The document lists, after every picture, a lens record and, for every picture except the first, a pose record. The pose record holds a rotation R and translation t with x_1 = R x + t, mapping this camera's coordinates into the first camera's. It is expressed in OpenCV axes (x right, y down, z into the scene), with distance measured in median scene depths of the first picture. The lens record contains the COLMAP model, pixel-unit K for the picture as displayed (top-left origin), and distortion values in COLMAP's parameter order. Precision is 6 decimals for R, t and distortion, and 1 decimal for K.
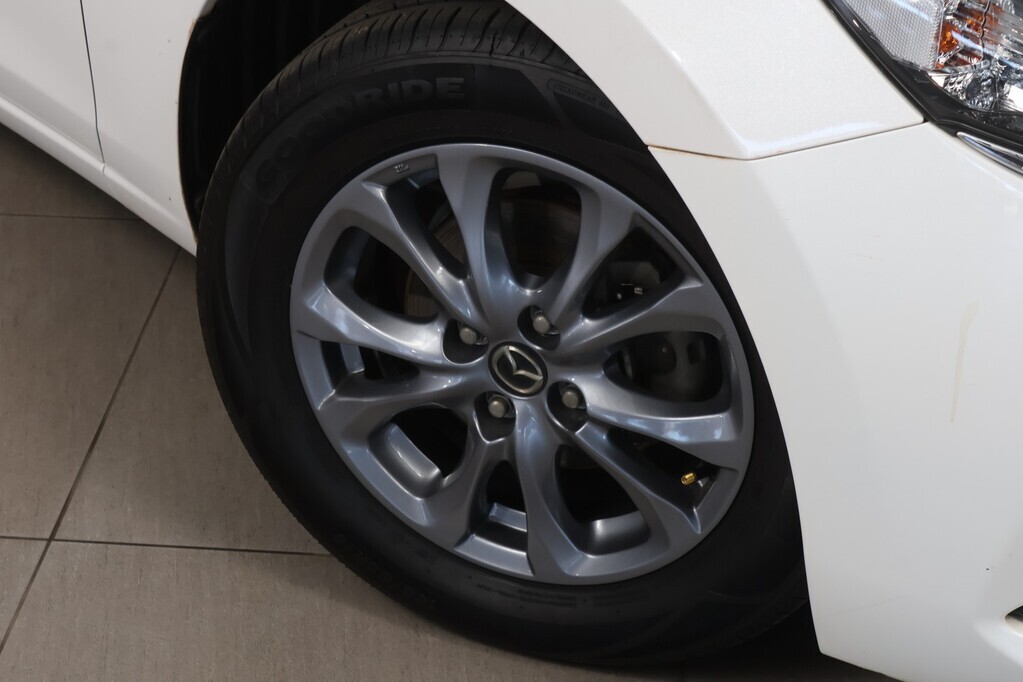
lens RADIAL K [[2435.1, 0, 512.1], [0, 2435.1, 342.6], [0, 0, 1]] dist [0.090559, 0.000000]
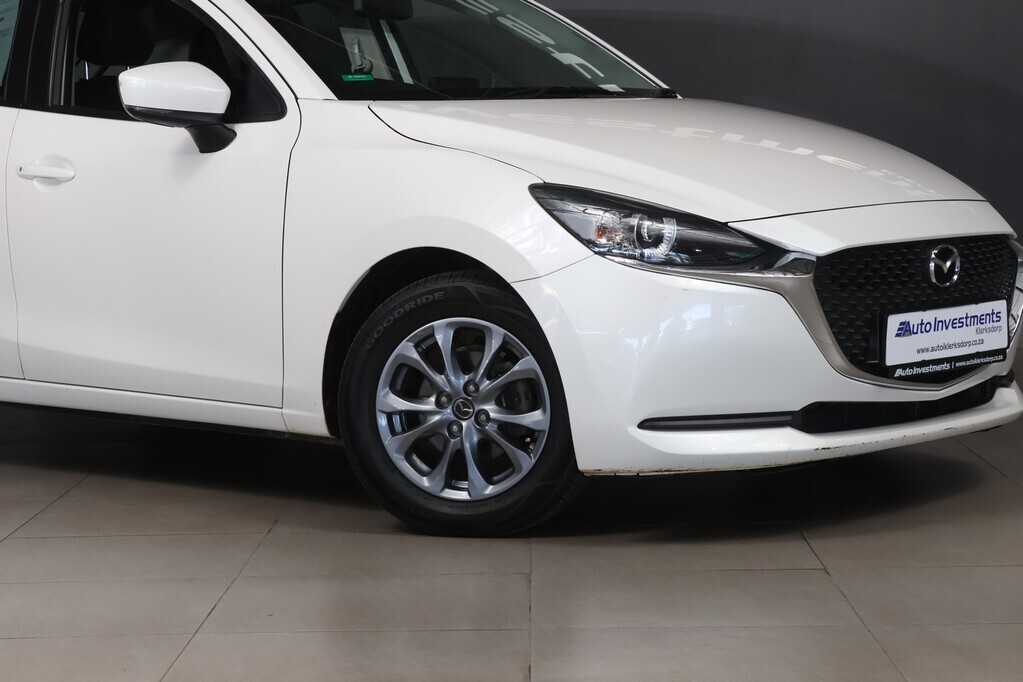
lens RADIAL K [[2435.1, 0, 508.8], [0, 2435.1, 345.5], [0, 0, 1]] dist [0.090559, 0.000000]
pose [[0.994301, -0.014294, 0.105643, -0.242122], [0.062769, 0.879483, -0.471773, 1.280089], [-0.086168, 0.475715, 0.875369, -1.478951]]
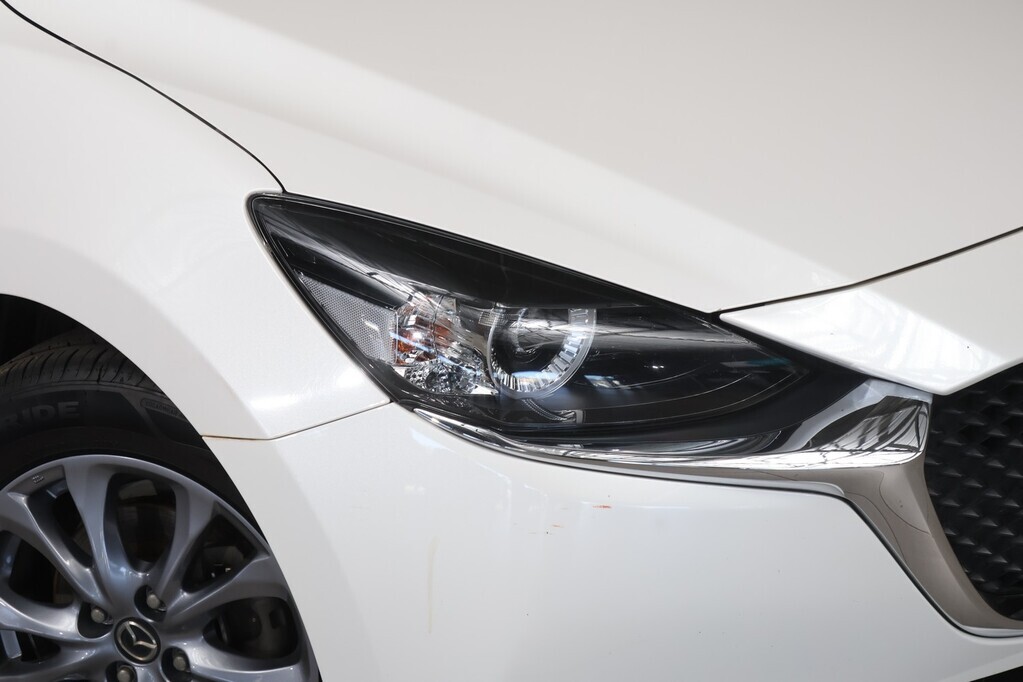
lens RADIAL K [[2435.1, 0, 509.6], [0, 2435.1, 343.6], [0, 0, 1]] dist [0.090559, 0.000000]
pose [[0.998618, -0.026787, 0.045213, 0.143970], [0.035470, 0.978377, -0.203764, 0.127184], [-0.038777, 0.205086, 0.977975, -0.267429]]
